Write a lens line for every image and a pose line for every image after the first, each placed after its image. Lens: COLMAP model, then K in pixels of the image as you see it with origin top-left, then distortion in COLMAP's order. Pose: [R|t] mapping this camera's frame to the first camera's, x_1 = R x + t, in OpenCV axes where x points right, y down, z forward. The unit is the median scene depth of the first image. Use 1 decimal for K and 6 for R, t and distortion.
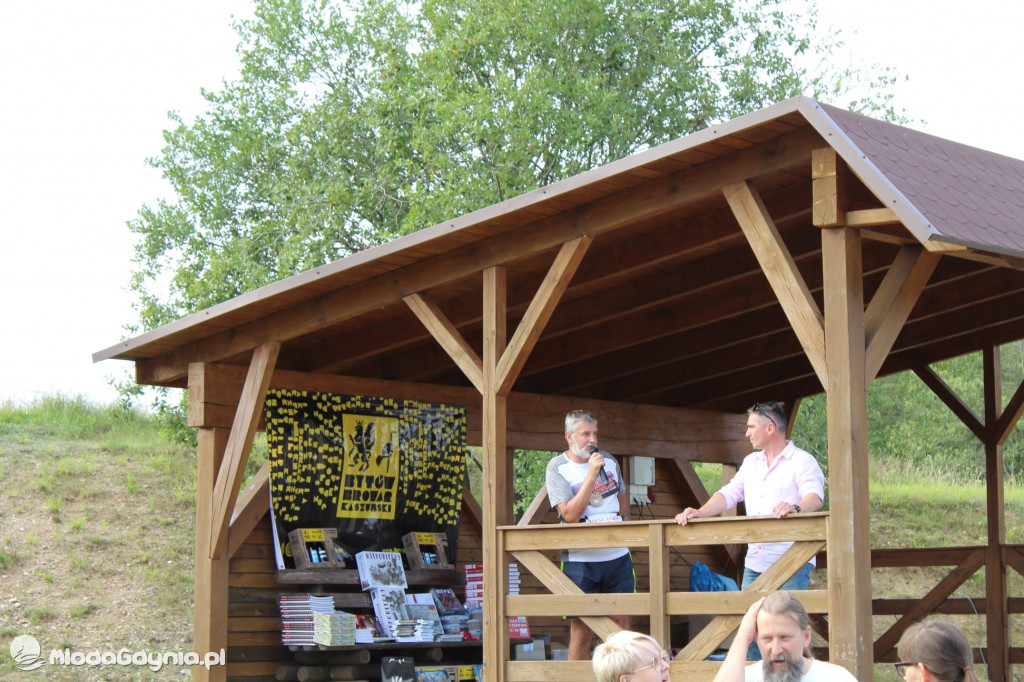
lens RADIAL K [[2503.6, 0, 486.3], [0, 2503.6, 320.1], [0, 0, 1]] dist [0.005097, 0.699027]
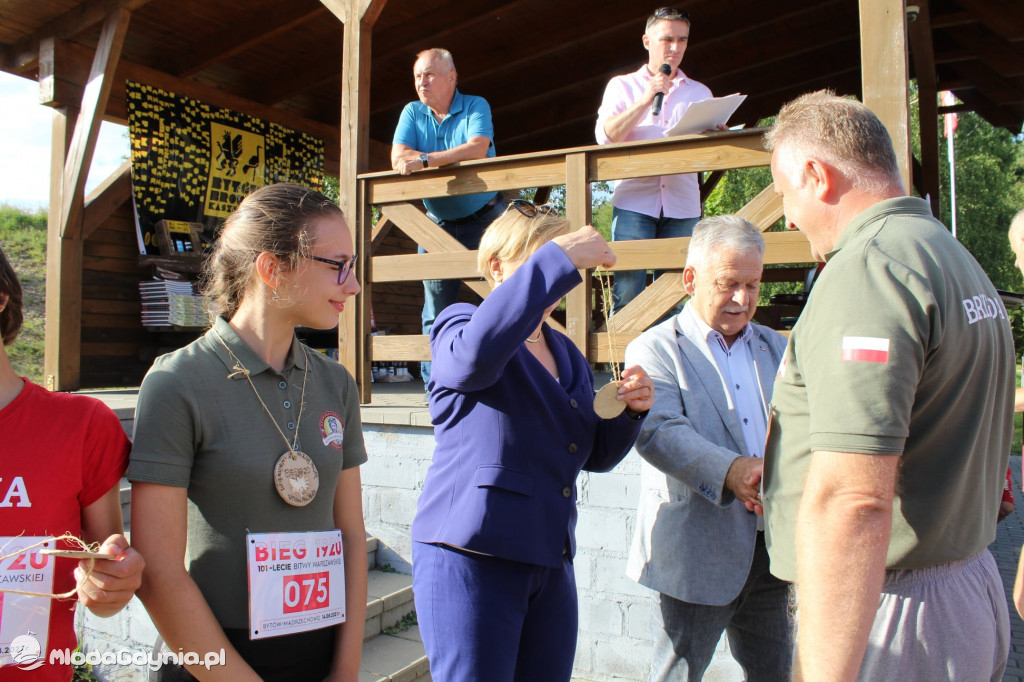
lens RADIAL K [[852.9, 0, 512.0], [0, 852.9, 341.0], [0, 0, 1]] dist [-0.164506, 0.158230]
pose [[0.977930, 0.008782, 0.208748, -0.003297], [-0.032020, 0.993613, 0.108205, 0.091096], [-0.206464, -0.112501, 0.971965, 0.616561]]
